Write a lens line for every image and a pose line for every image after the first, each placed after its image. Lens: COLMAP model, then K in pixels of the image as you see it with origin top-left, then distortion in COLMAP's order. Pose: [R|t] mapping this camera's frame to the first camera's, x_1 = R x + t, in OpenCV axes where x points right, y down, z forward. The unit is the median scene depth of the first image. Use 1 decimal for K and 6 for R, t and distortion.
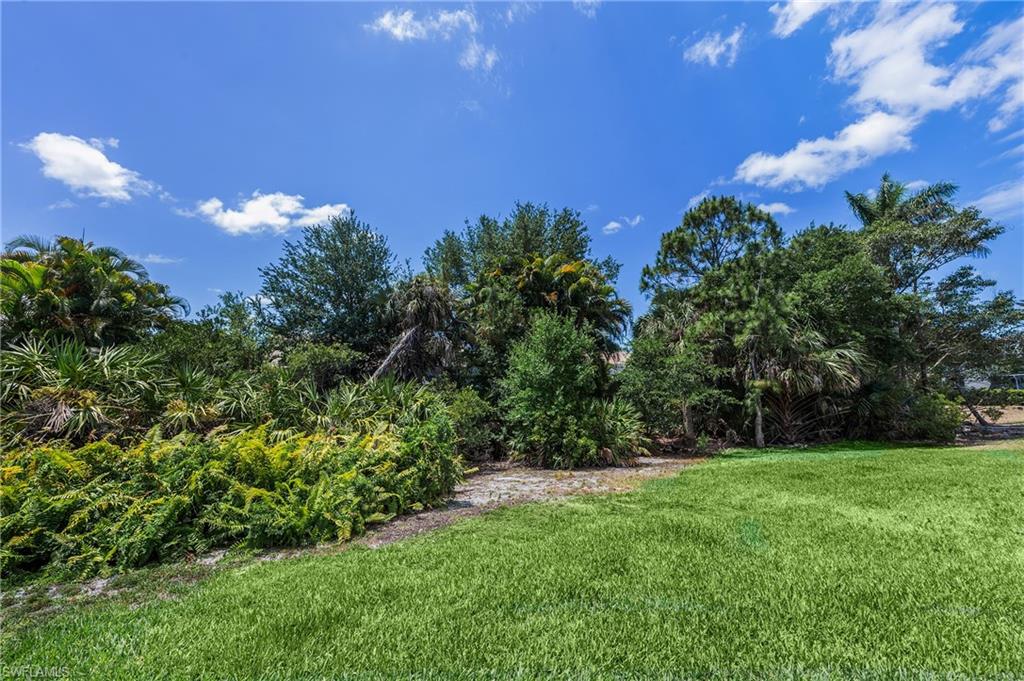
lens RADIAL K [[425.5, 0, 529.5], [0, 425.5, 333.3], [0, 0, 1]] dist [0.008233, -0.001794]
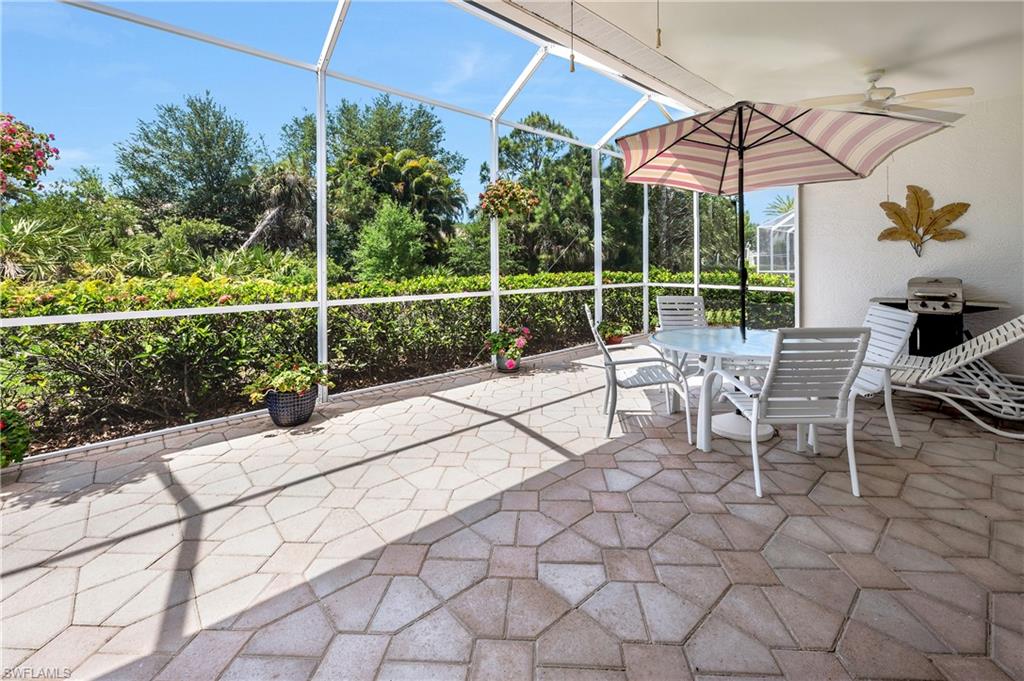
lens RADIAL K [[425.5, 0, 528.1], [0, 425.5, 260.6], [0, 0, 1]] dist [0.008233, -0.001794]
pose [[0.959699, 0.011801, 0.280782, 0.070497], [-0.045929, 0.992270, 0.115282, -0.033172], [-0.277251, -0.123532, 0.952823, -0.354521]]
